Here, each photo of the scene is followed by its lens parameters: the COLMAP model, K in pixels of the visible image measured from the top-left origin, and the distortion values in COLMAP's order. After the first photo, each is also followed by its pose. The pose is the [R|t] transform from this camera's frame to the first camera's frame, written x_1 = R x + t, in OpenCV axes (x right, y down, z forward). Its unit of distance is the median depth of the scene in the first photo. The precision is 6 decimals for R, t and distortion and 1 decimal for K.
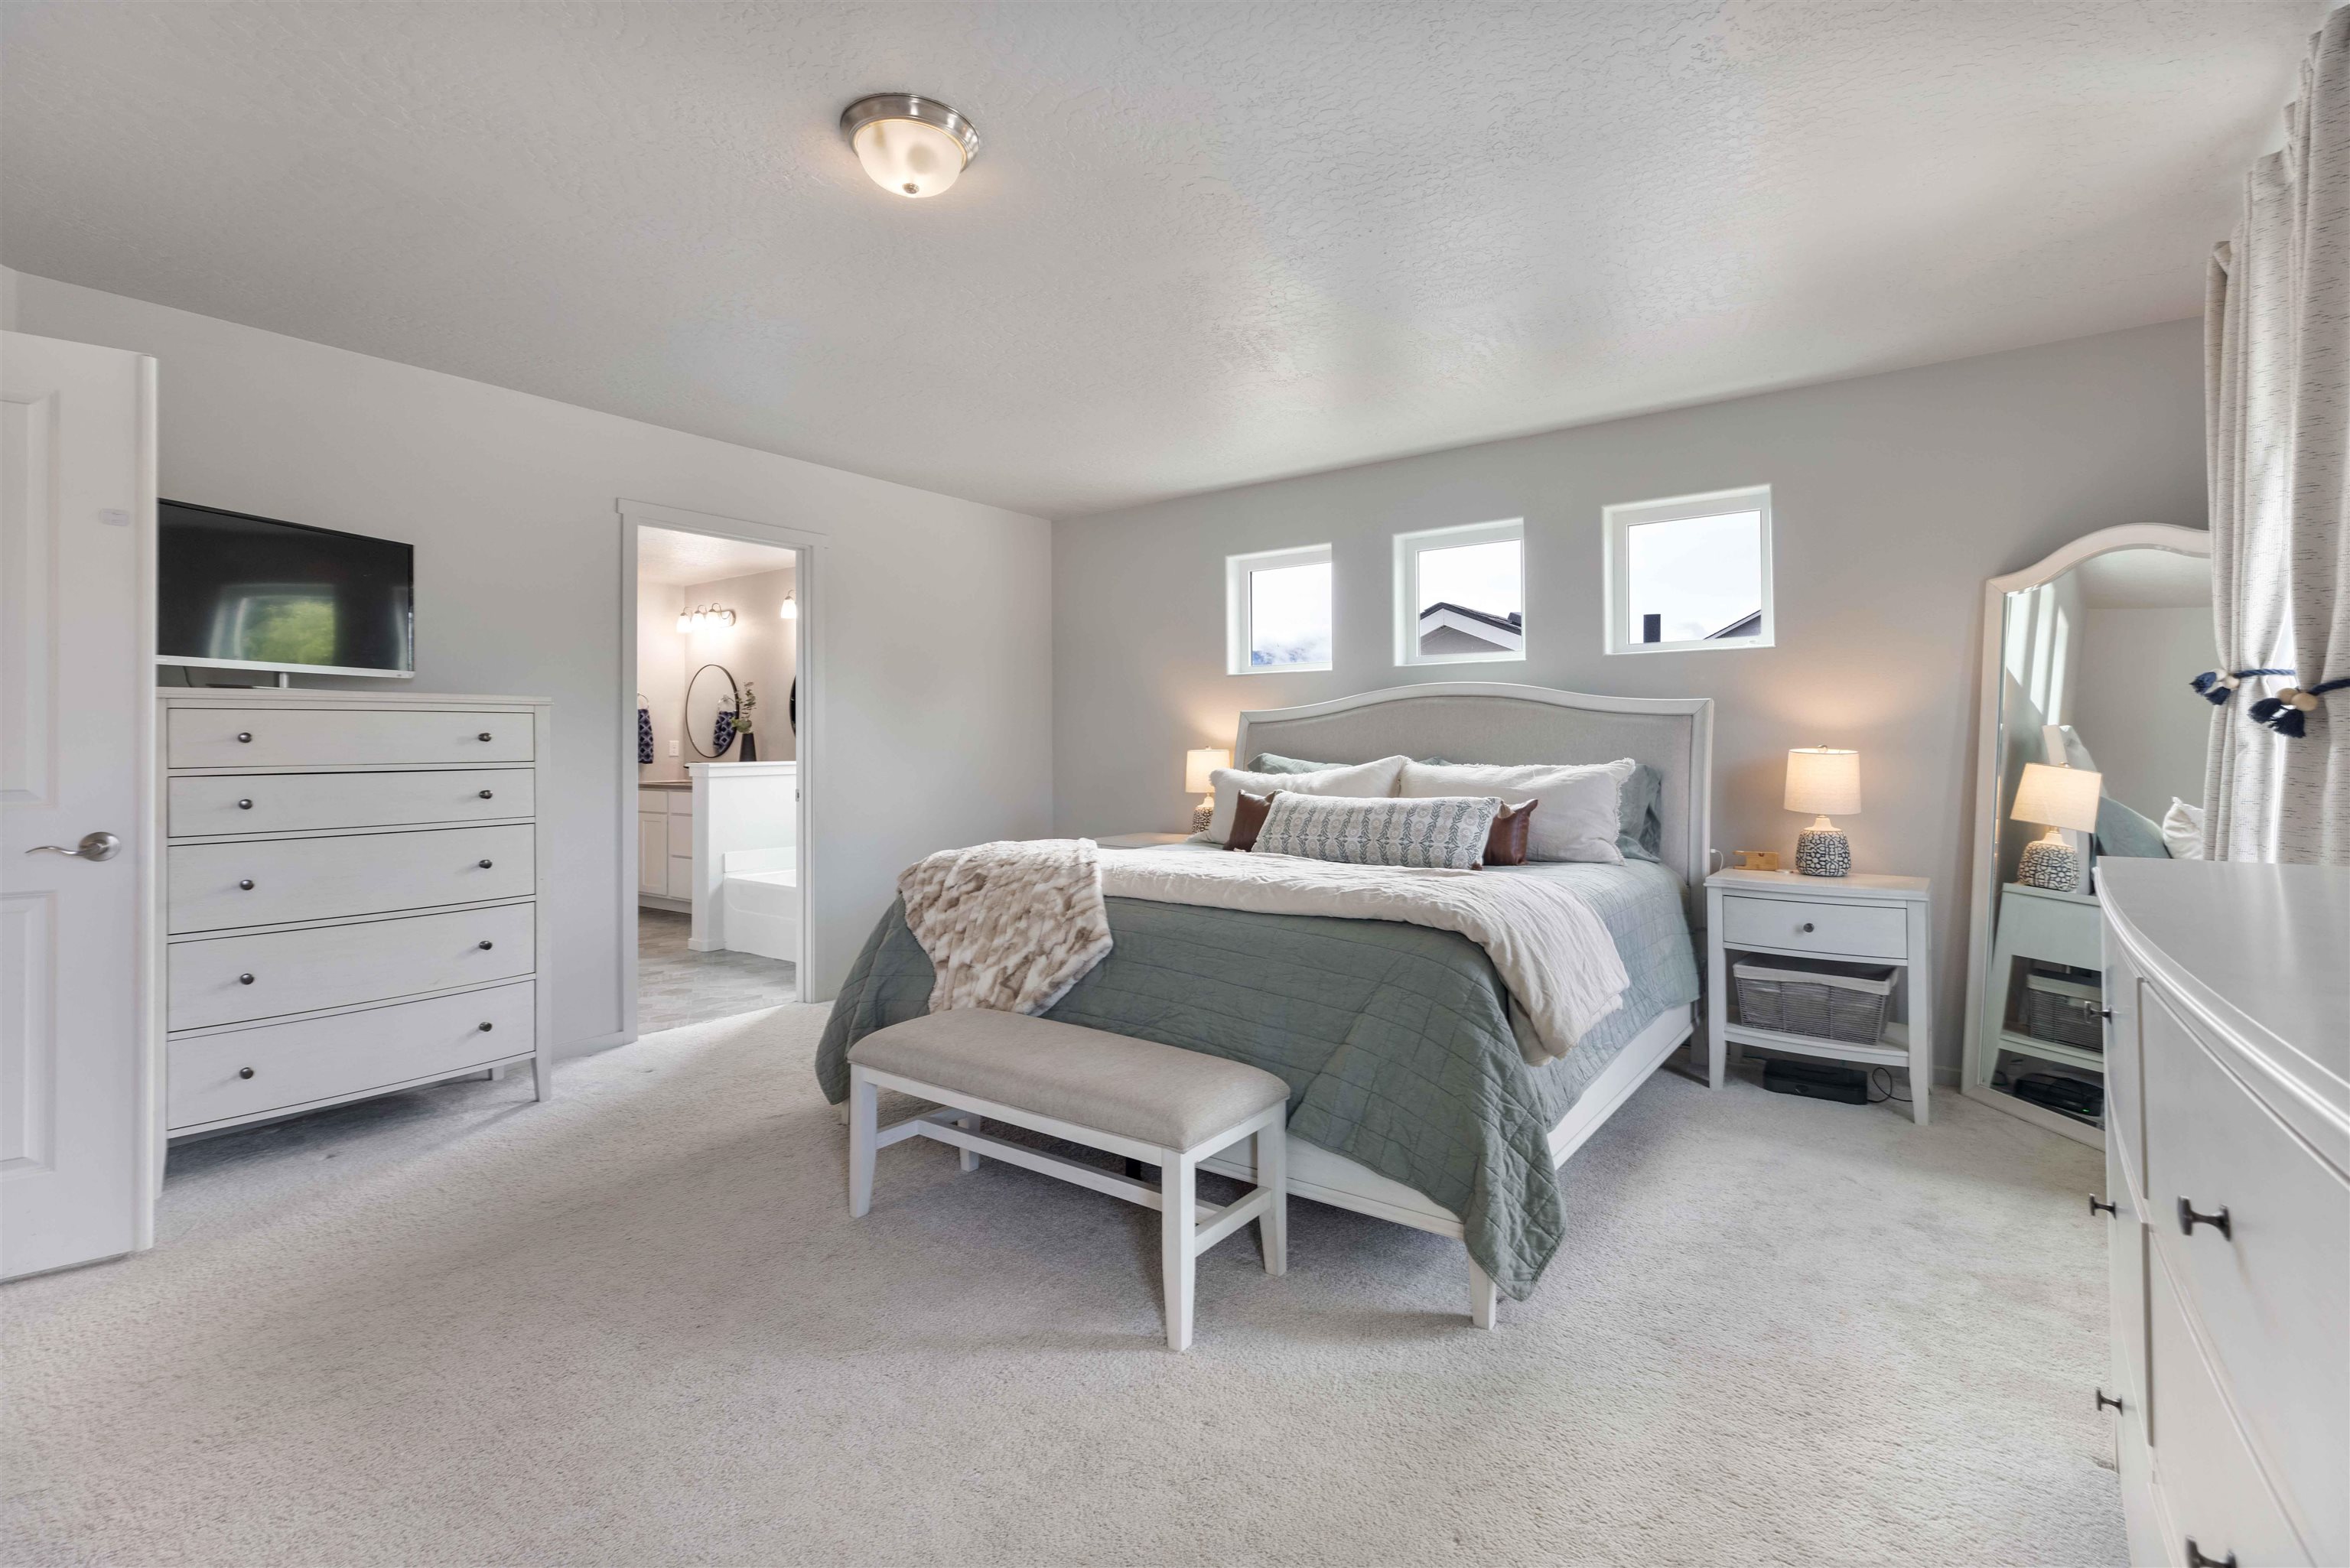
lens RADIAL K [[1073.8, 0, 1192.1], [0, 1073.8, 745.9], [0, 0, 1]] dist [0.000020, -0.000643]
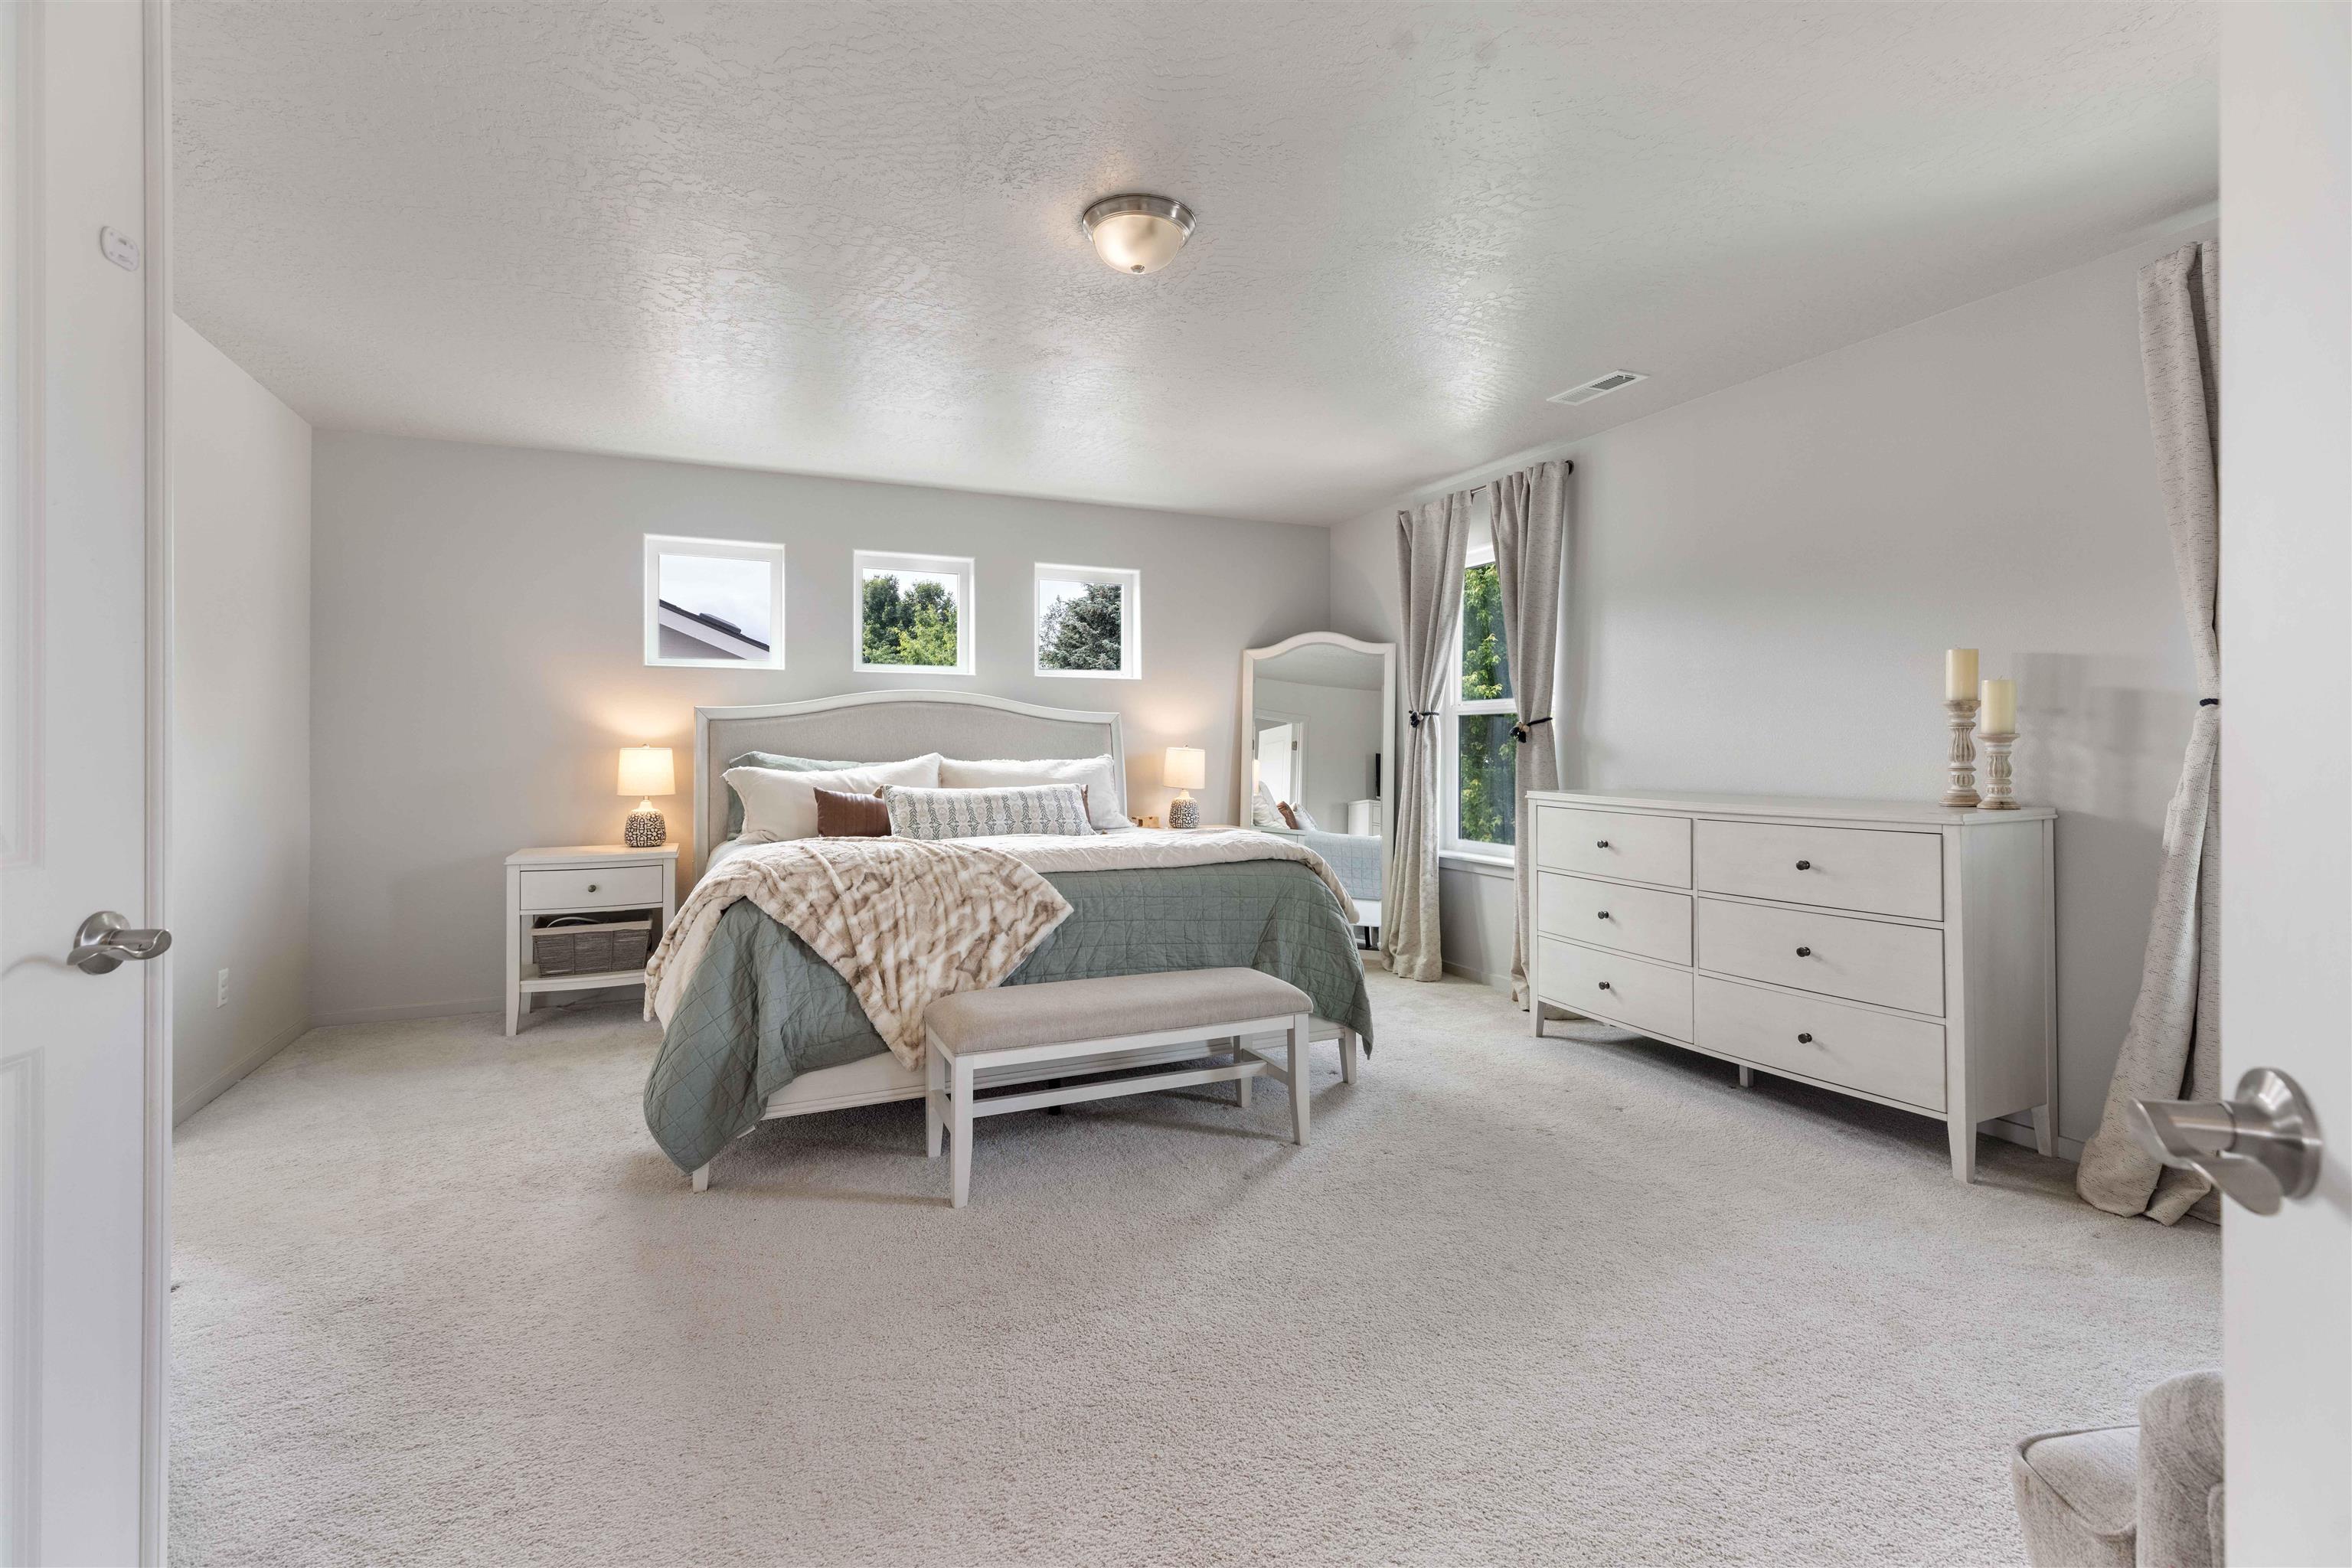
lens RADIAL K [[1074.8, 0, 1193.1], [0, 1074.8, 745.9], [0, 0, 1]] dist [0.000020, -0.000643]
pose [[0.482880, 0.003848, 0.875678, -1.000479], [-0.002940, 0.999992, -0.002773, 0.005655], [-0.875682, -0.001235, 0.482887, 0.292091]]
